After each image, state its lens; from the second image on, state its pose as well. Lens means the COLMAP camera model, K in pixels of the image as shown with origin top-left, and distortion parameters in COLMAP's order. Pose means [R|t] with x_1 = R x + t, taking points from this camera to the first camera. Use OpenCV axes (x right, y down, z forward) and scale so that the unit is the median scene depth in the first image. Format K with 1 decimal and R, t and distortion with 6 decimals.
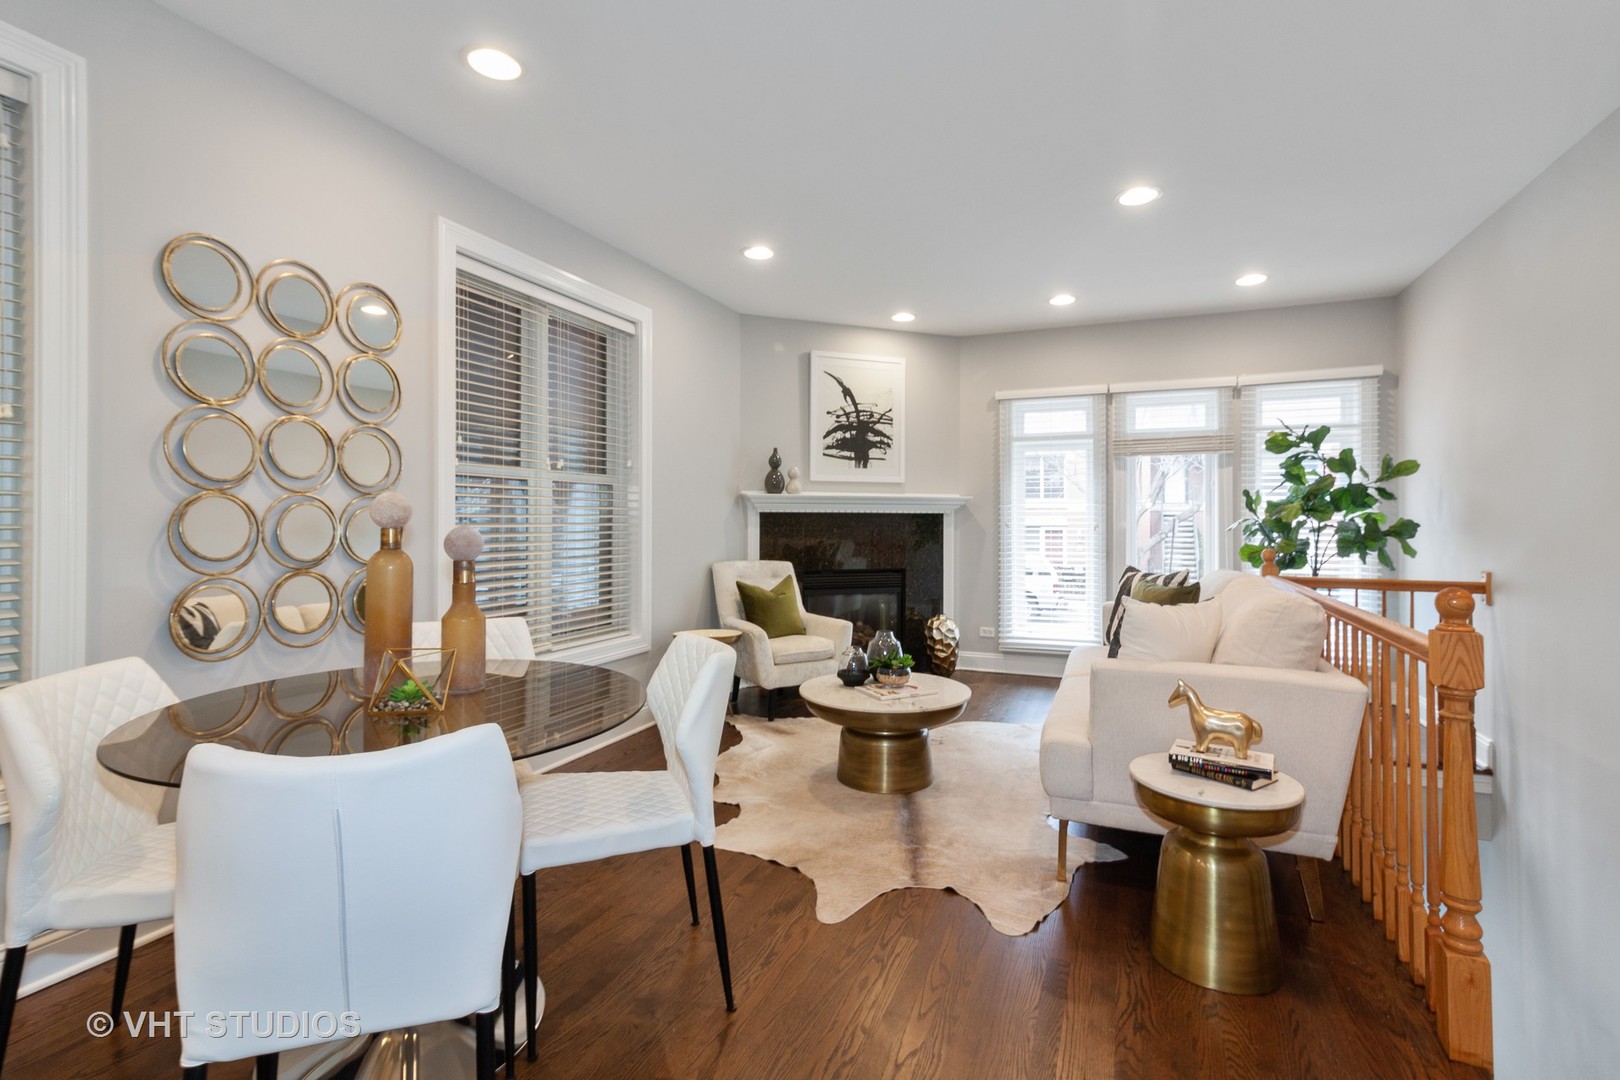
lens RADIAL K [[751.6, 0, 801.4], [0, 751.6, 524.5], [0, 0, 1]] dist [0.003121, -0.001271]
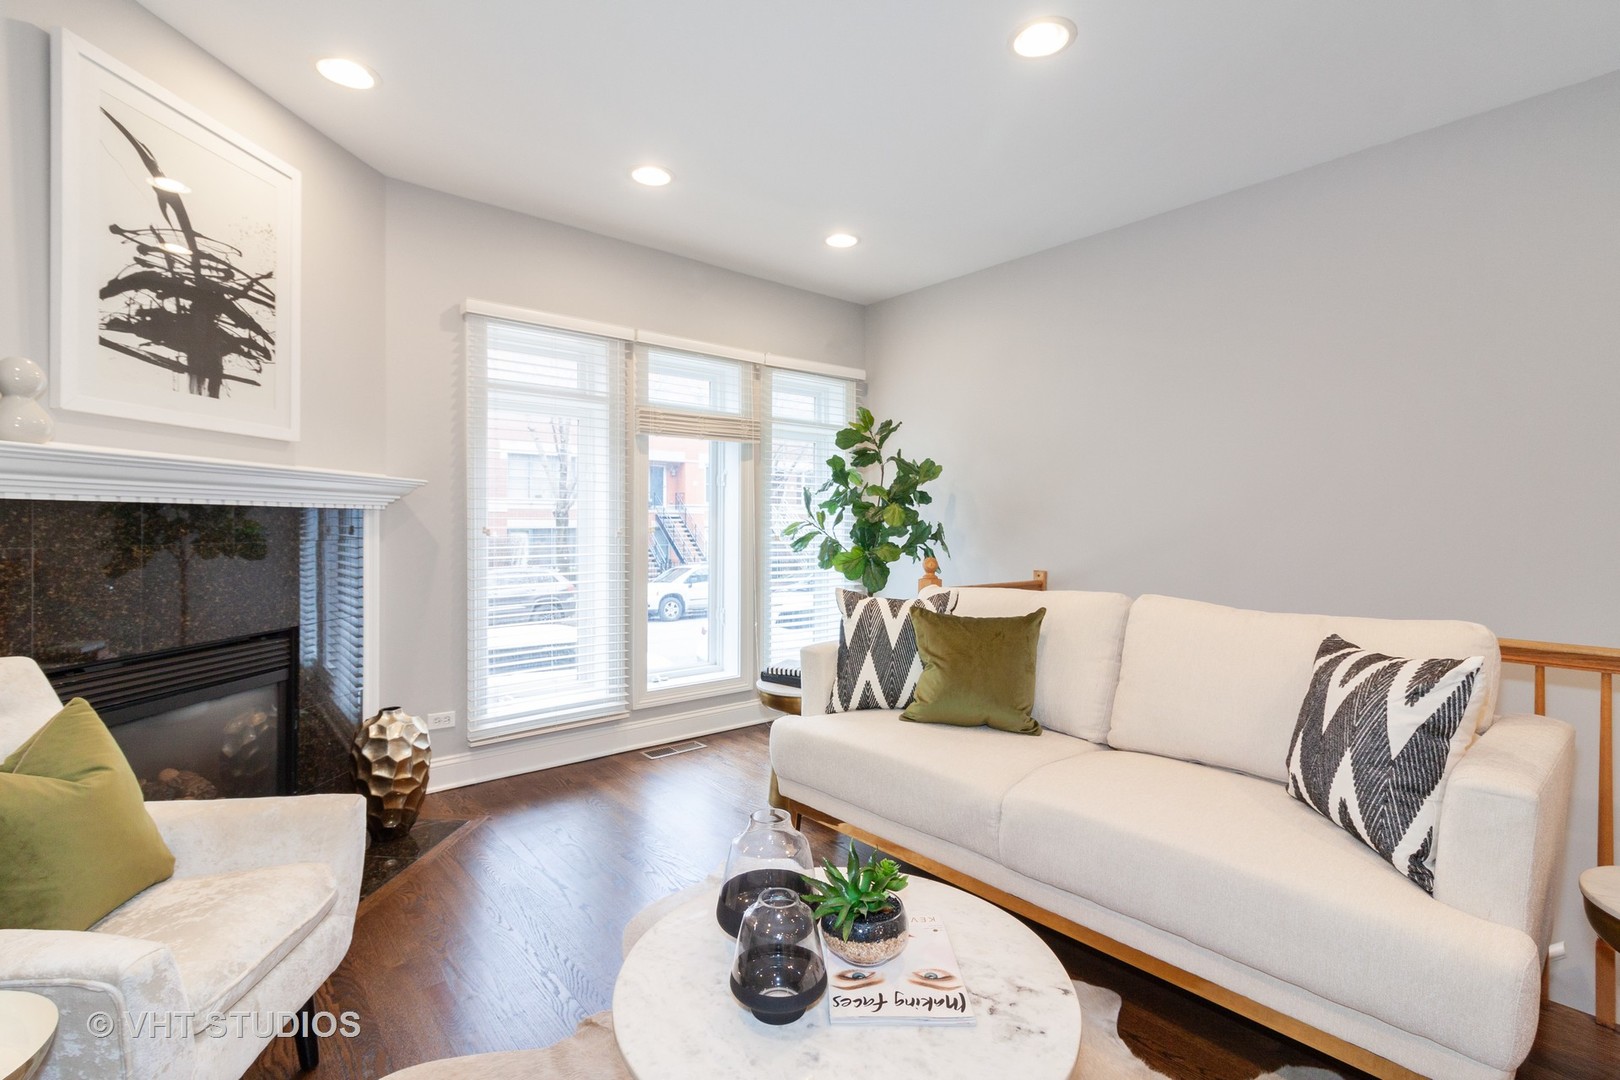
lens RADIAL K [[751.6, 0, 814.7], [0, 751.6, 531.1], [0, 0, 1]] dist [0.003121, -0.001271]
pose [[0.441488, -0.010985, 0.897200, -0.142630], [0.003963, 0.999939, 0.010293, -0.004392], [-0.897259, -0.000989, 0.441504, 0.525238]]
